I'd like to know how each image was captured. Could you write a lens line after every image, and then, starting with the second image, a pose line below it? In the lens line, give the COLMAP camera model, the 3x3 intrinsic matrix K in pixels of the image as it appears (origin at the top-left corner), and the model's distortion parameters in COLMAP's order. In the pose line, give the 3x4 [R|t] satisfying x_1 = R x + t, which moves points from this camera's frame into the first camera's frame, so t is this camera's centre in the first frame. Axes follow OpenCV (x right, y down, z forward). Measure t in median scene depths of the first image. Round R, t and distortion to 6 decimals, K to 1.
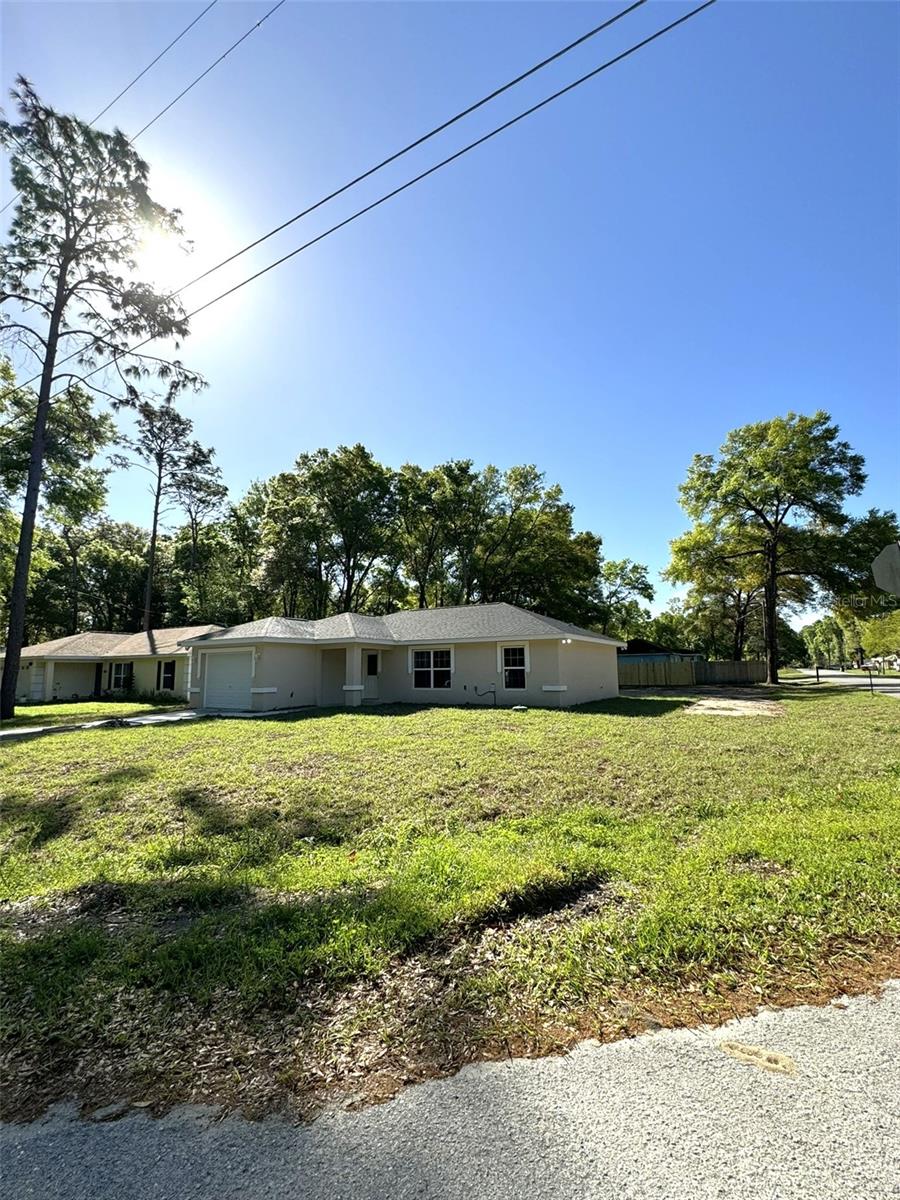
lens RADIAL K [[484.1, 0, 454.7], [0, 484.1, 603.0], [0, 0, 1]] dist [0.003197, -0.000111]
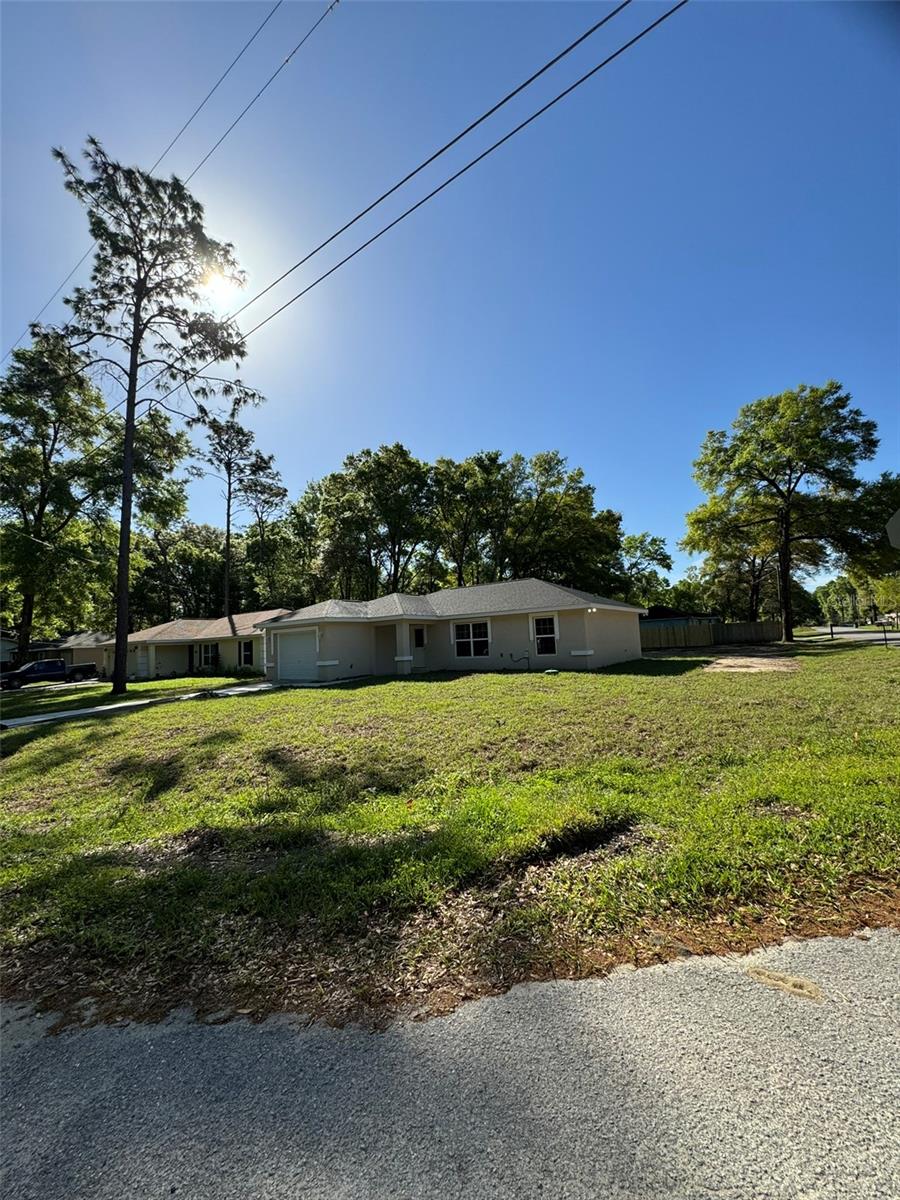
lens RADIAL K [[484.1, 0, 454.7], [0, 484.1, 603.0], [0, 0, 1]] dist [0.003197, -0.000111]
pose [[0.996907, -0.042308, -0.066234, -0.007747], [0.045678, 0.997693, 0.050221, -0.007552], [0.063957, -0.053092, 0.996539, -0.122174]]
